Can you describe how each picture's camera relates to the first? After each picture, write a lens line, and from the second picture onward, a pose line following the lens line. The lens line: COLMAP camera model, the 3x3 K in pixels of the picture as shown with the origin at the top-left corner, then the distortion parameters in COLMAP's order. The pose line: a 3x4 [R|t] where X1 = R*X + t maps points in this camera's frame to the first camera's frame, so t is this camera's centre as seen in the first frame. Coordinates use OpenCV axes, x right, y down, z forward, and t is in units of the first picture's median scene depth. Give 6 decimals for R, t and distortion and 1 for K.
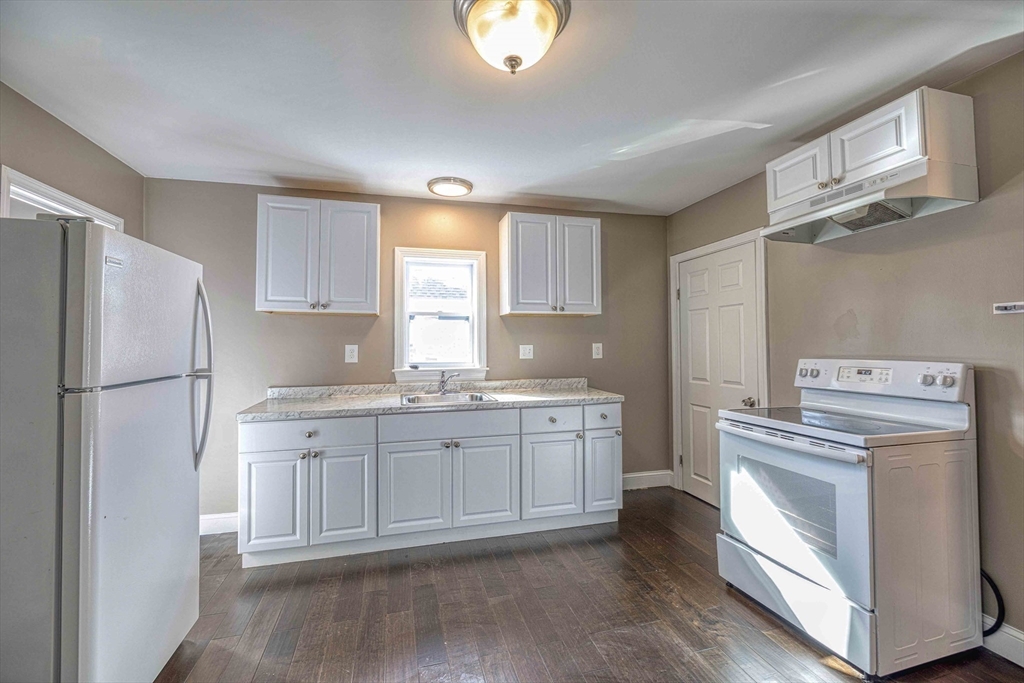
lens RADIAL K [[434.6, 0, 506.1], [0, 434.6, 339.9], [0, 0, 1]] dist [0.000591, -0.001879]
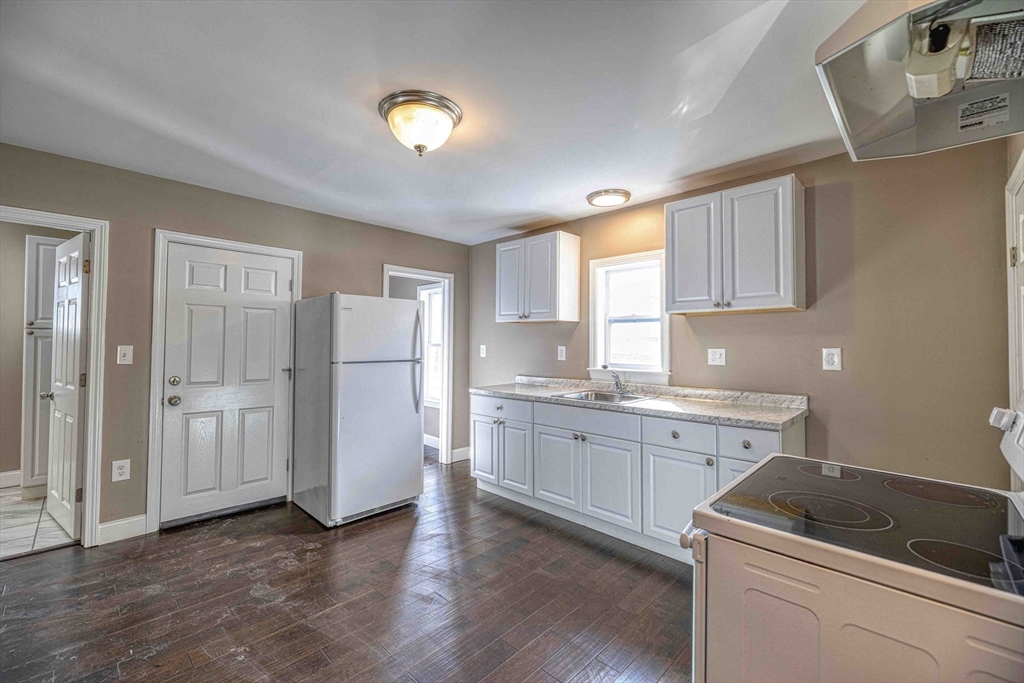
lens RADIAL K [[457.2, 0, 498.8], [0, 457.2, 339.2], [0, 0, 1]] dist [0.011657, -0.001089]
pose [[0.466973, -0.001955, -0.884269, 0.781737], [-0.000816, 0.999996, -0.002642, -0.005603], [0.884271, 0.001956, 0.466970, 0.260705]]
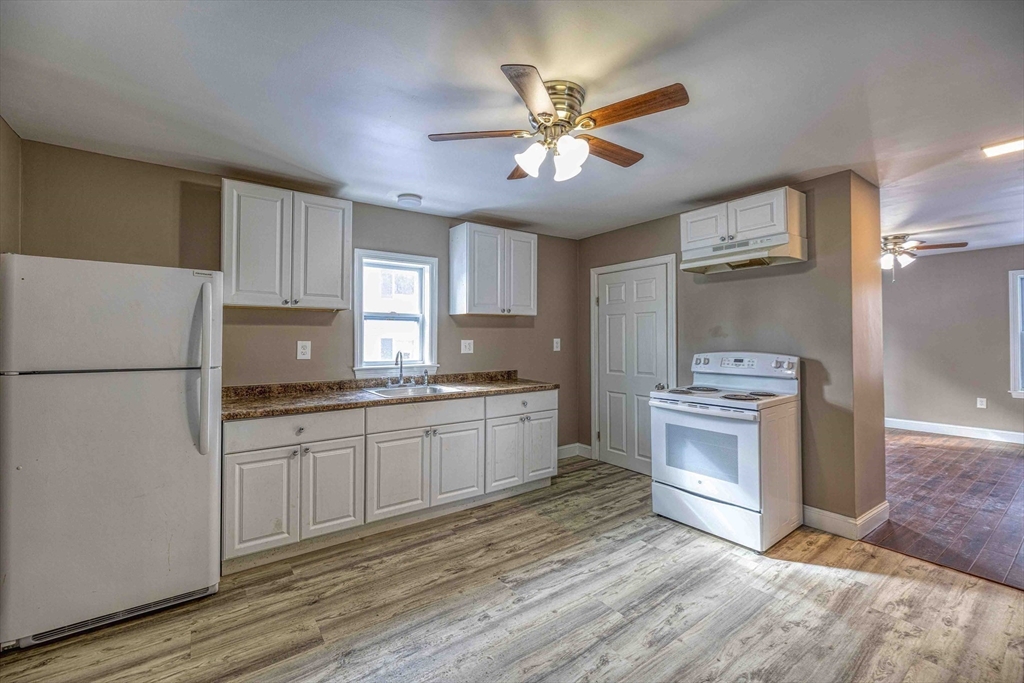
lens RADIAL K [[434.6, 0, 516.6], [0, 434.6, 340.3], [0, 0, 1]] dist [0.000591, -0.001879]
pose [[0.931115, 0.005010, 0.364691, -0.314934], [-0.009192, 0.999910, 0.009734, -0.004406], [-0.364609, -0.012415, 0.931078, -0.101543]]
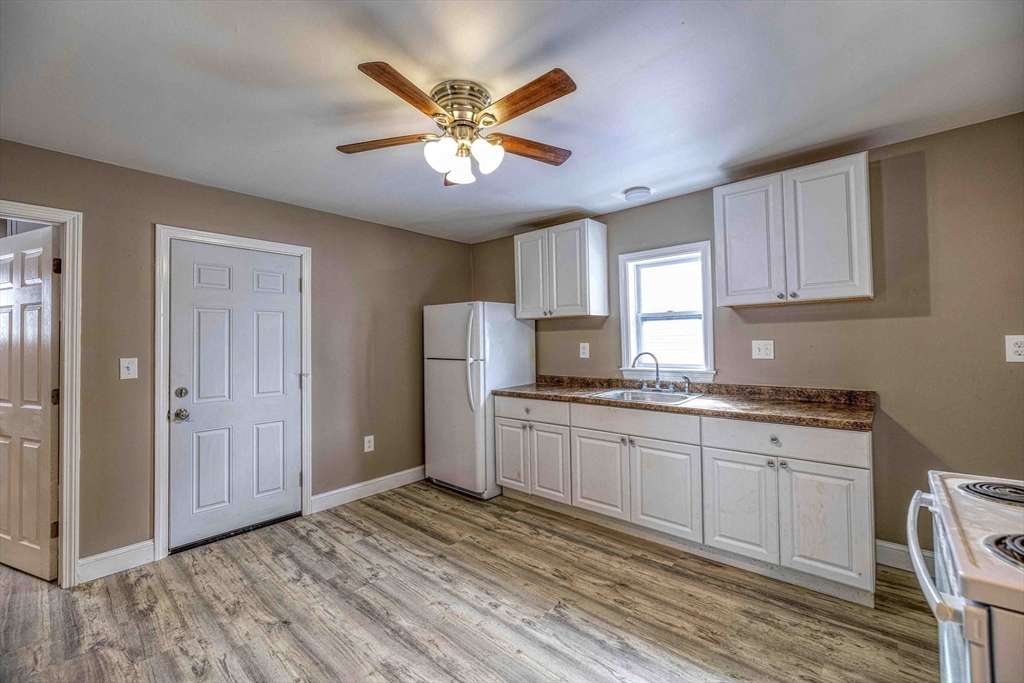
lens RADIAL K [[434.6, 0, 502.5], [0, 434.6, 337.4], [0, 0, 1]] dist [0.000591, -0.001879]
pose [[0.527529, -0.009379, -0.849485, 0.572471], [0.014114, 0.999898, -0.002275, -0.003667], [0.849420, -0.010789, 0.527608, 0.204070]]
